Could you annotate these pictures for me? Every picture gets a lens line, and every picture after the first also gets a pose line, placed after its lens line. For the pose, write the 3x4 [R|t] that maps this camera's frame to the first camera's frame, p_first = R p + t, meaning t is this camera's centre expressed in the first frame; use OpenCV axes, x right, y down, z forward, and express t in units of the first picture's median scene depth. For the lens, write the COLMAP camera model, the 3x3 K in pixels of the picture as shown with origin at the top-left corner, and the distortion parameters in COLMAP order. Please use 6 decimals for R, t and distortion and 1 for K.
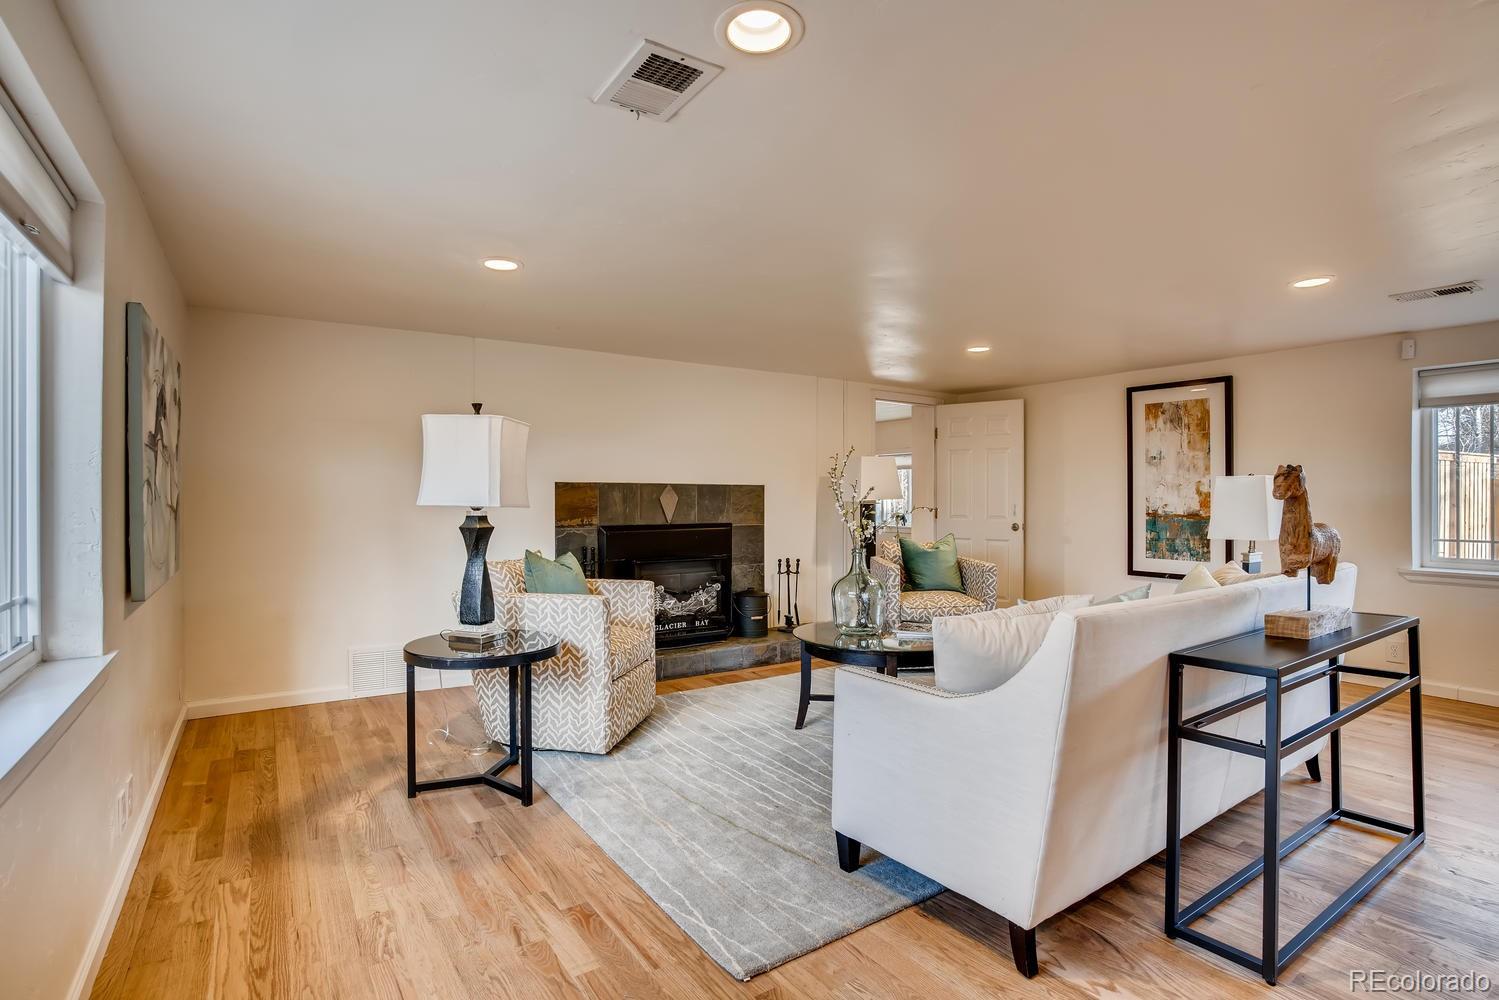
lens RADIAL K [[740.8, 0, 745.7], [0, 740.8, 492.6], [0, 0, 1]] dist [-0.096402, 0.035167]
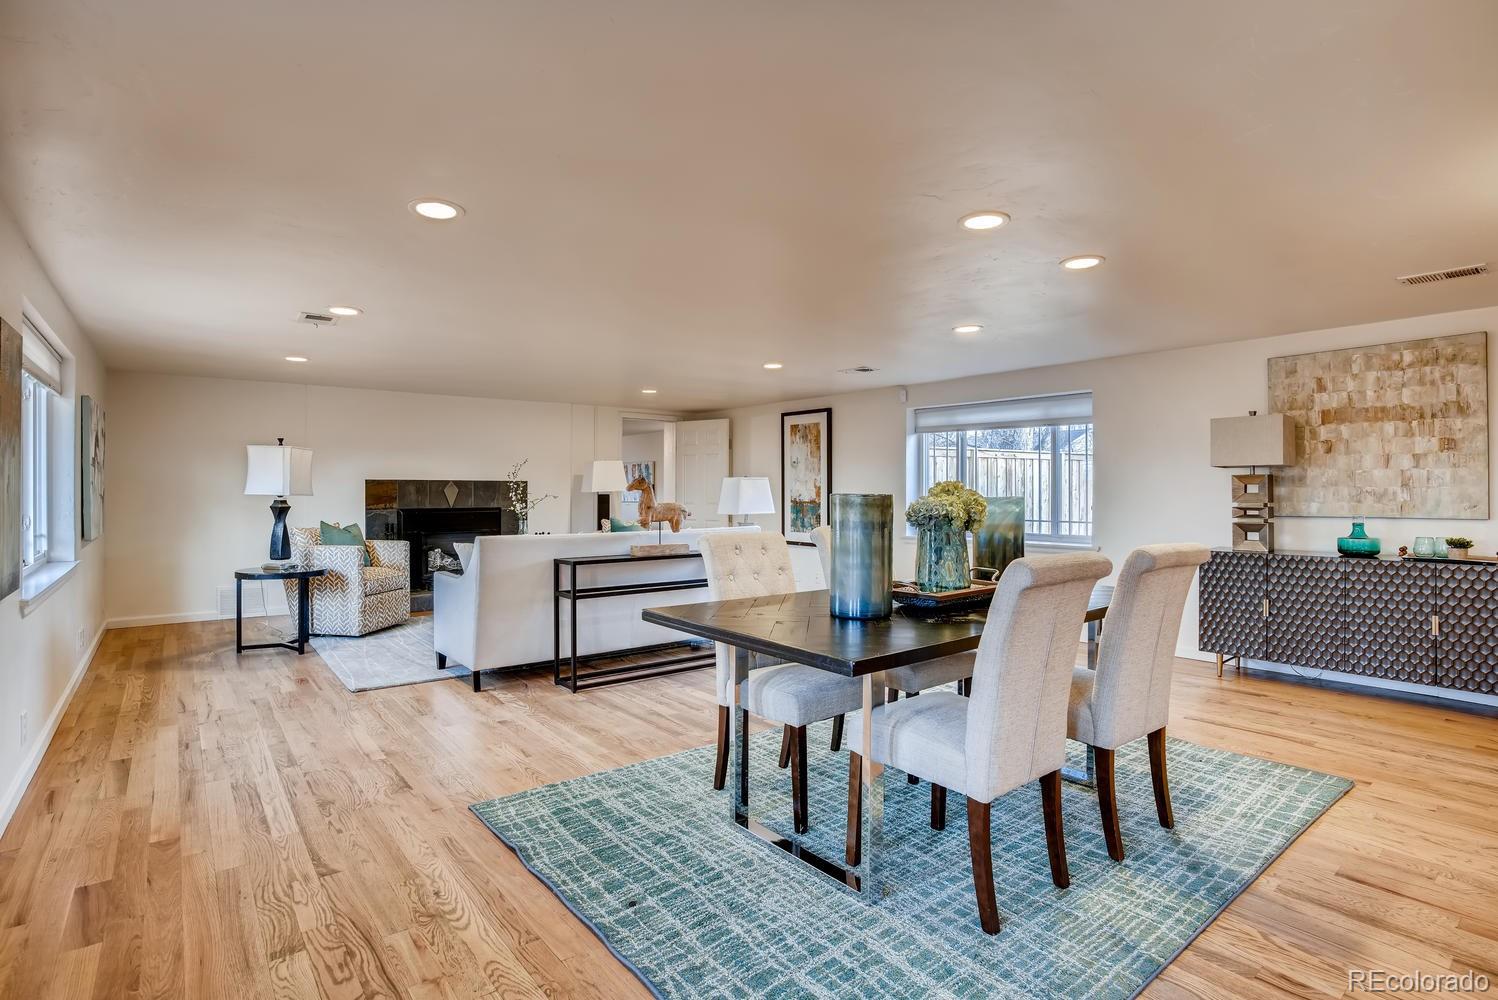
lens RADIAL K [[742.4, 0, 743.9], [0, 742.4, 485.9], [0, 0, 1]] dist [-0.088624, 0.036754]
pose [[0.996739, -0.000456, 0.080688, 0.502490], [0.000302, 0.999998, 0.001923, -0.005605], [-0.080688, -0.001892, 0.996738, -0.692613]]
